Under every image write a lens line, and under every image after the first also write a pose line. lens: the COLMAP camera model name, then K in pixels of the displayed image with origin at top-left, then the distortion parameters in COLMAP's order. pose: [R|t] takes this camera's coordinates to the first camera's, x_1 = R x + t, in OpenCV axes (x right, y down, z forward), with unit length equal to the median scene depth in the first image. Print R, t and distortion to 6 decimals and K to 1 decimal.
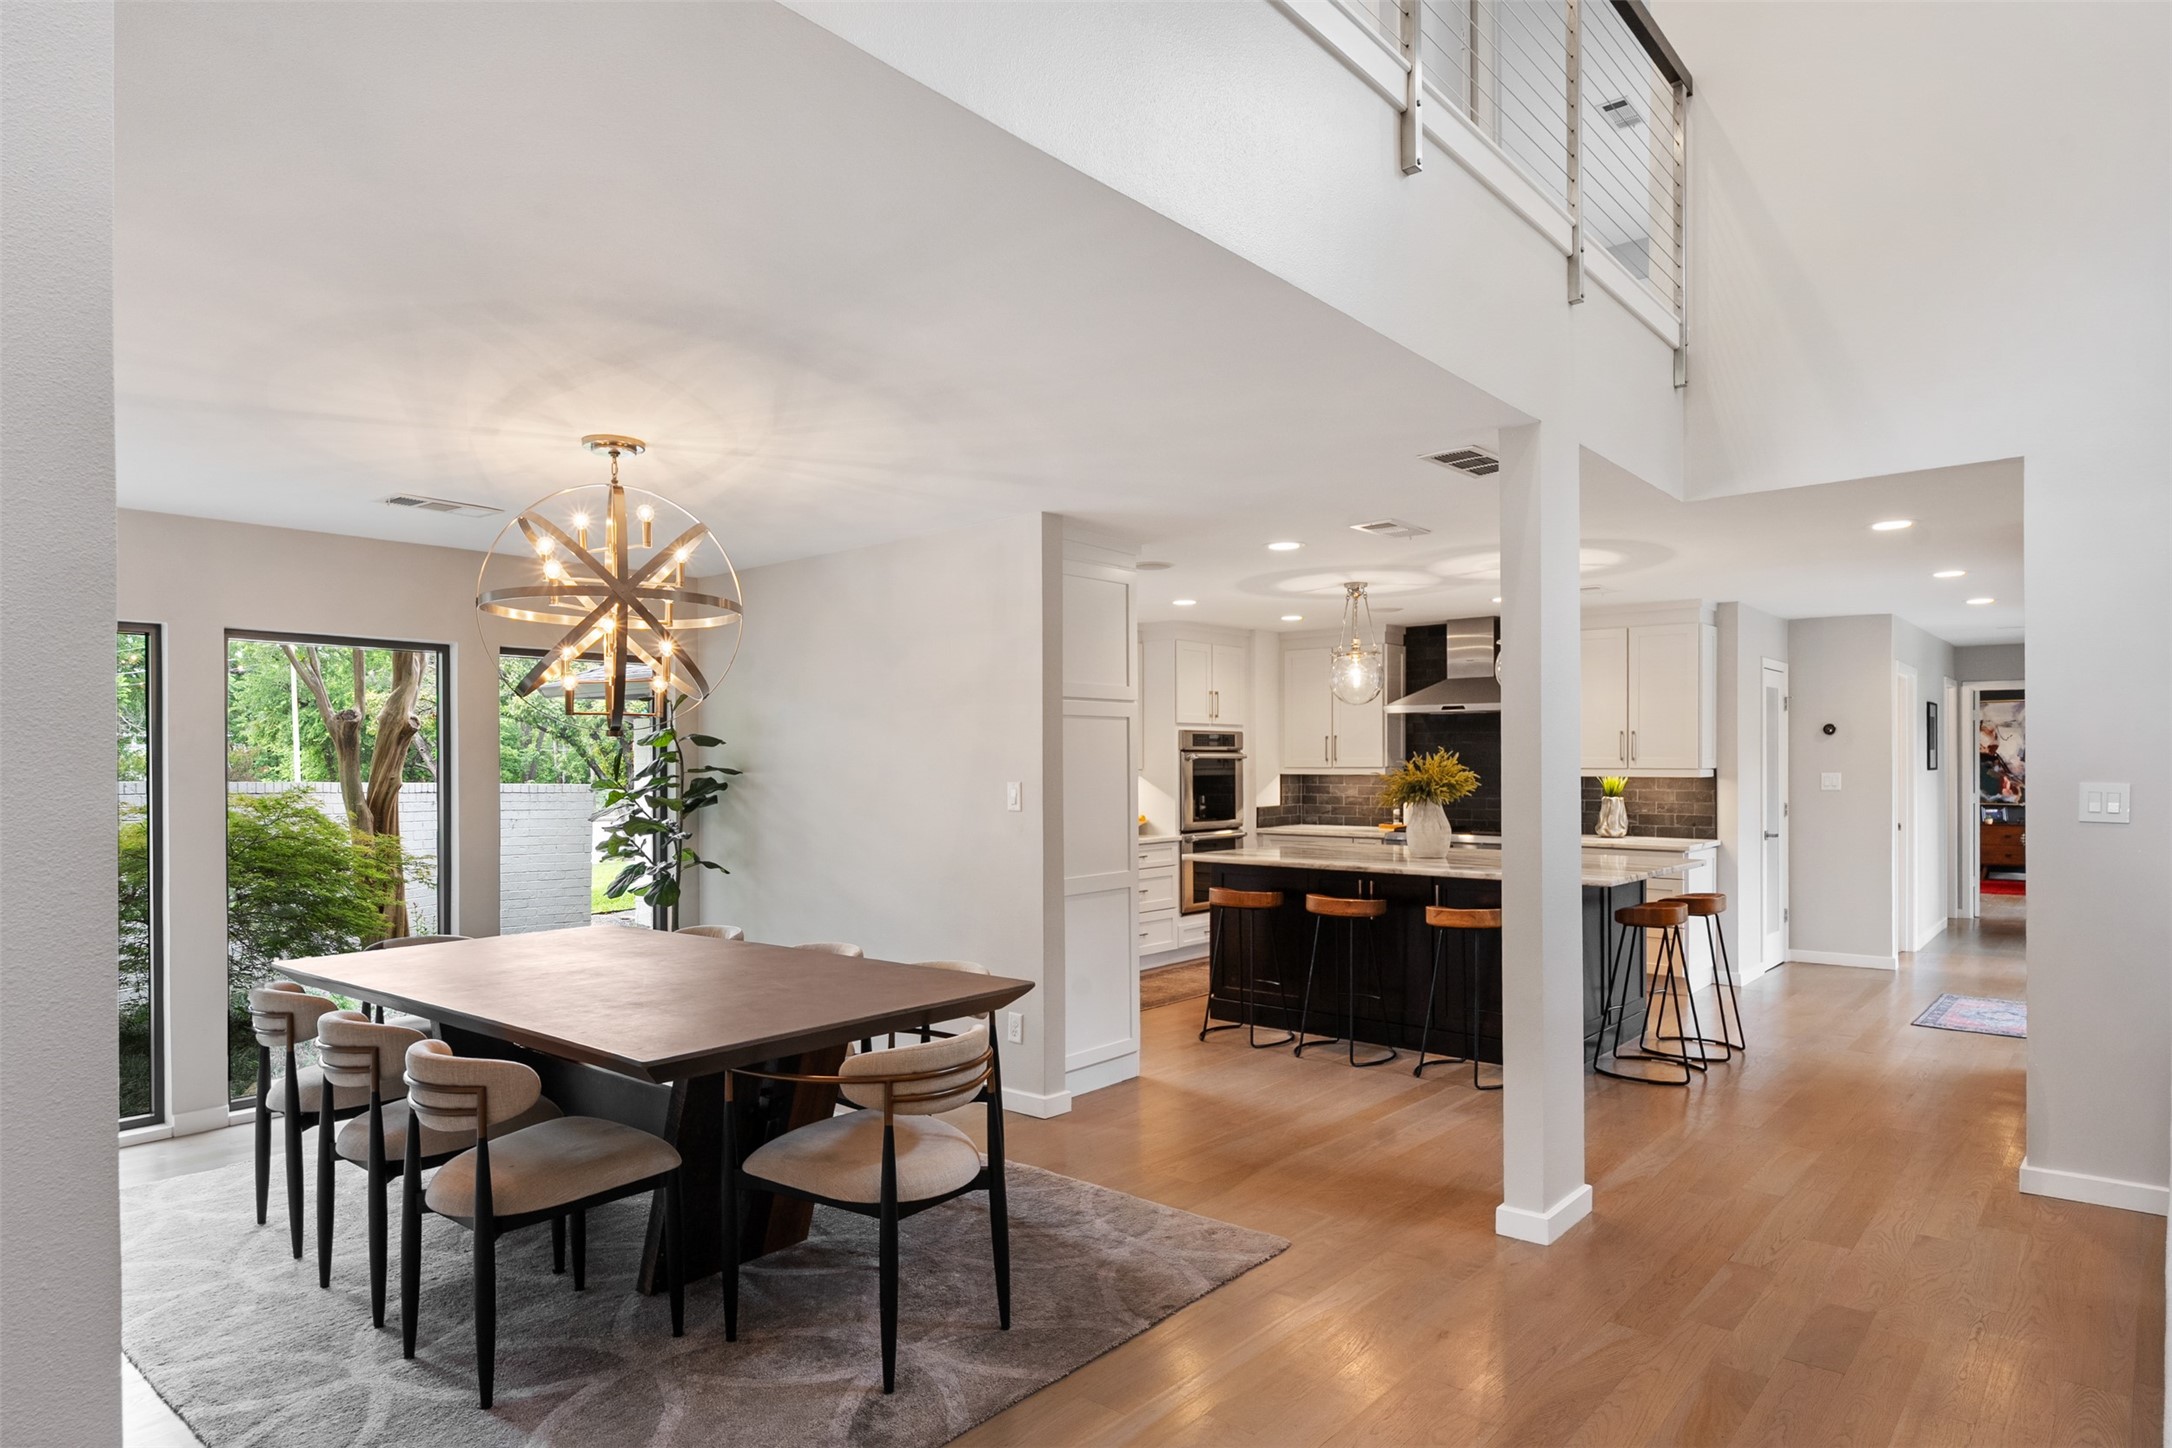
lens RADIAL K [[1237.9, 0, 1108.4], [0, 1237.9, 774.7], [0, 0, 1]] dist [-0.000181, 0.000393]
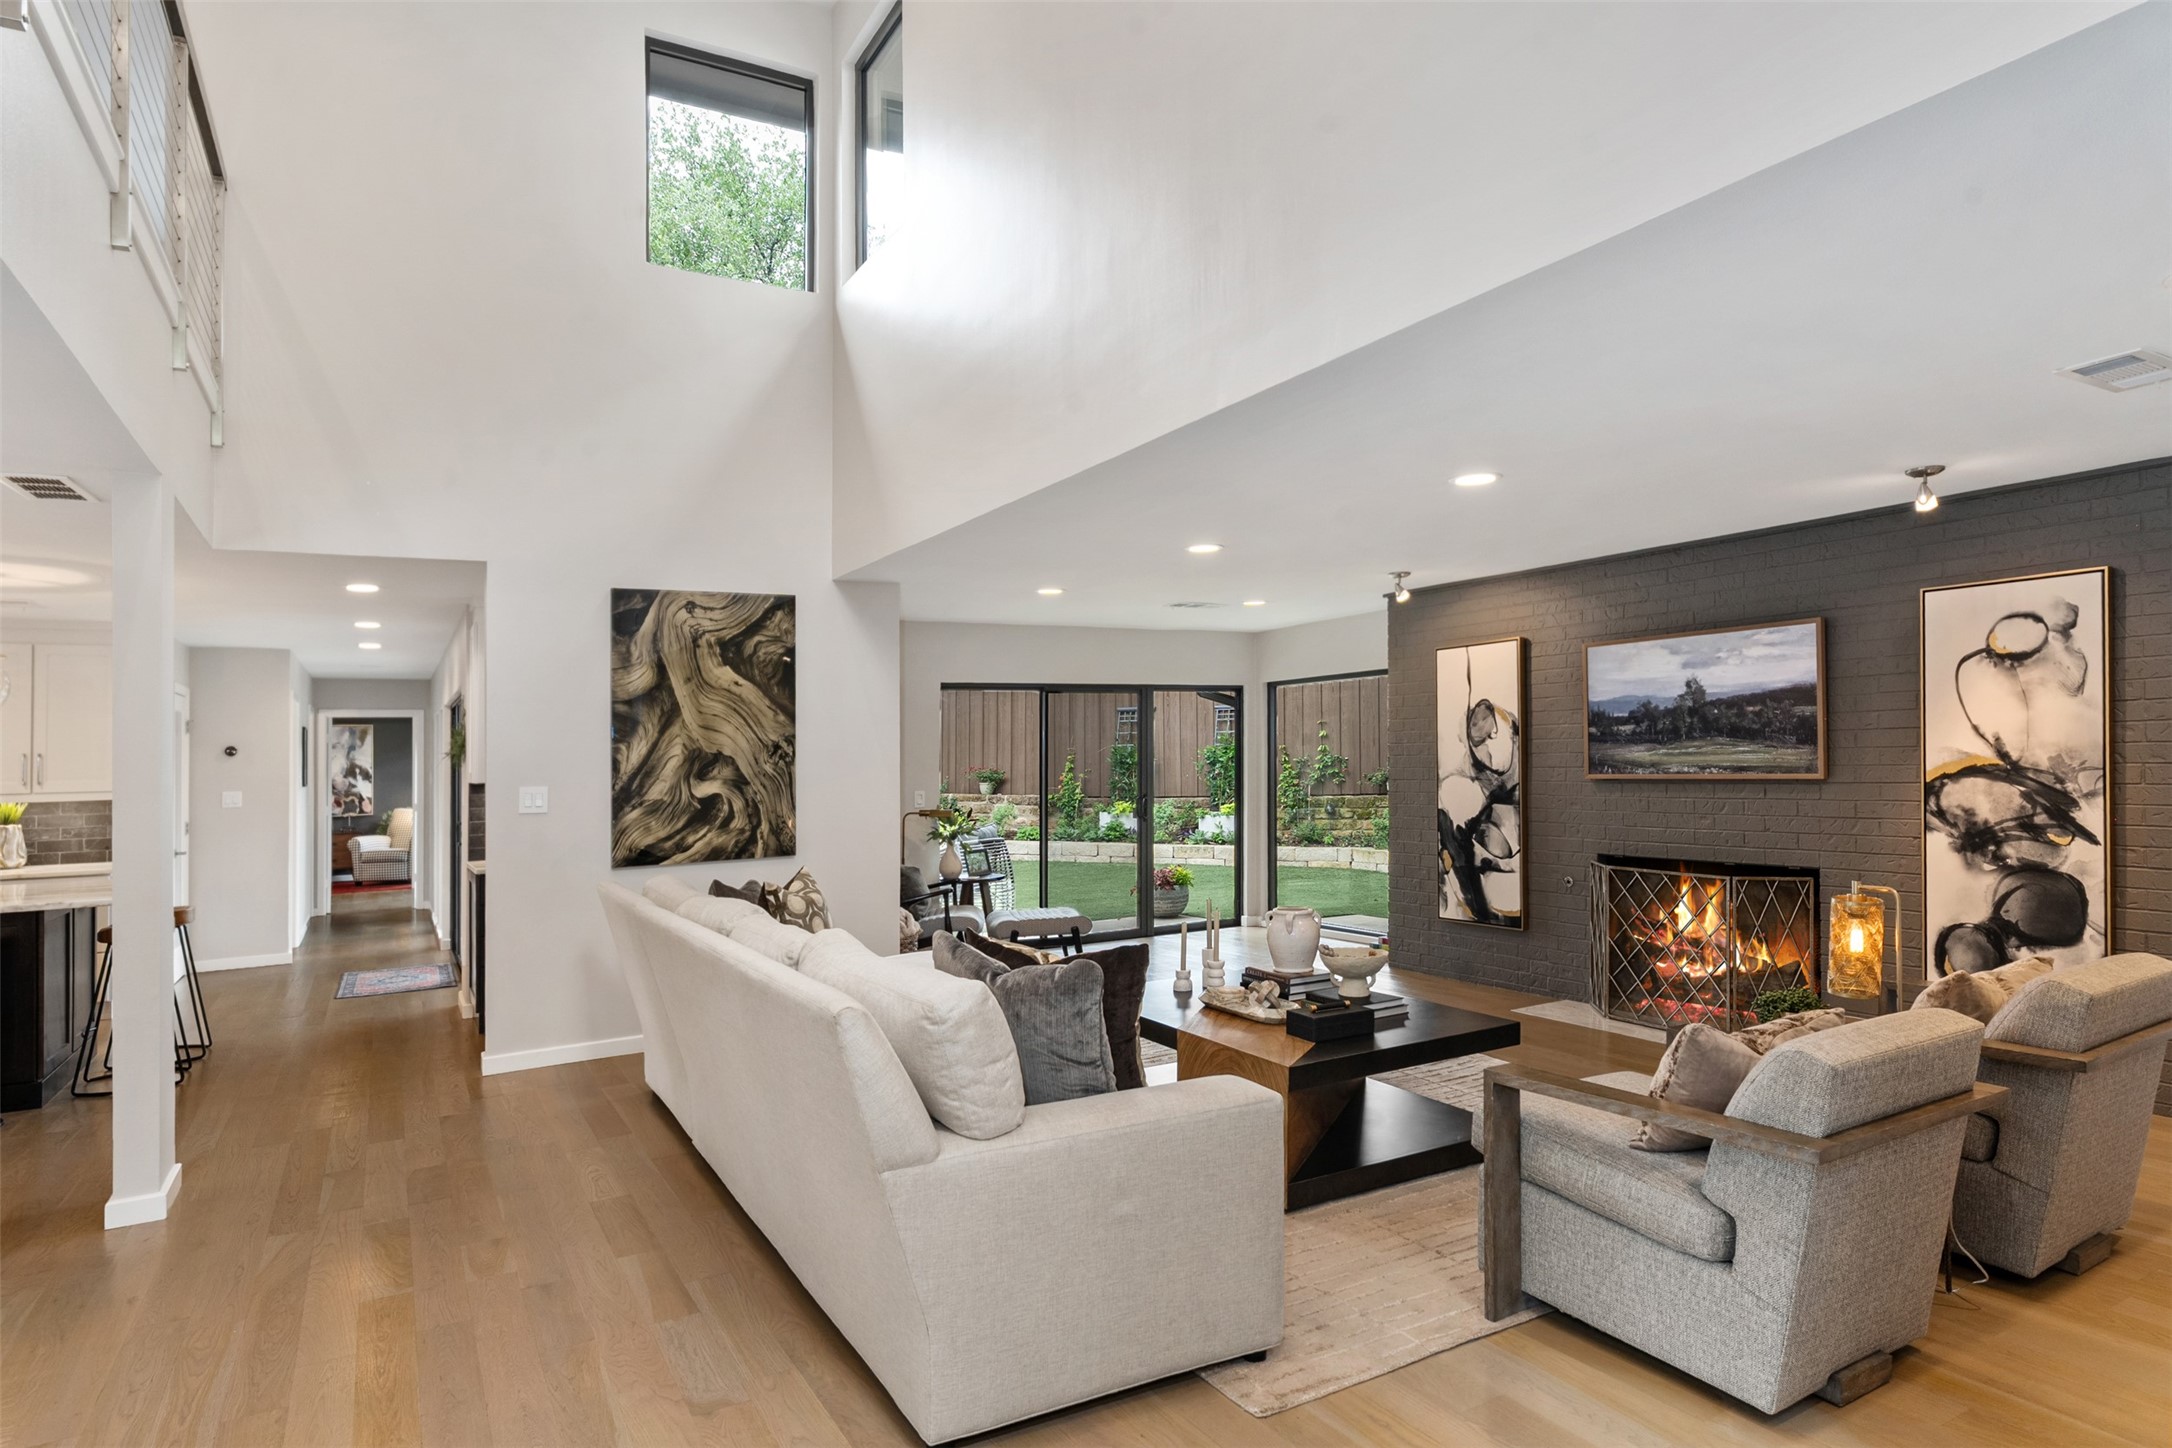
lens RADIAL K [[1239.8, 0, 1094.7], [0, 1239.8, 698.0], [0, 0, 1]] dist [-0.002081, -0.000358]
pose [[0.341941, 0.037530, 0.938972, -0.250429], [0.036201, 0.997934, -0.053070, 0.002455], [-0.939024, 0.052138, 0.339877, -0.108634]]
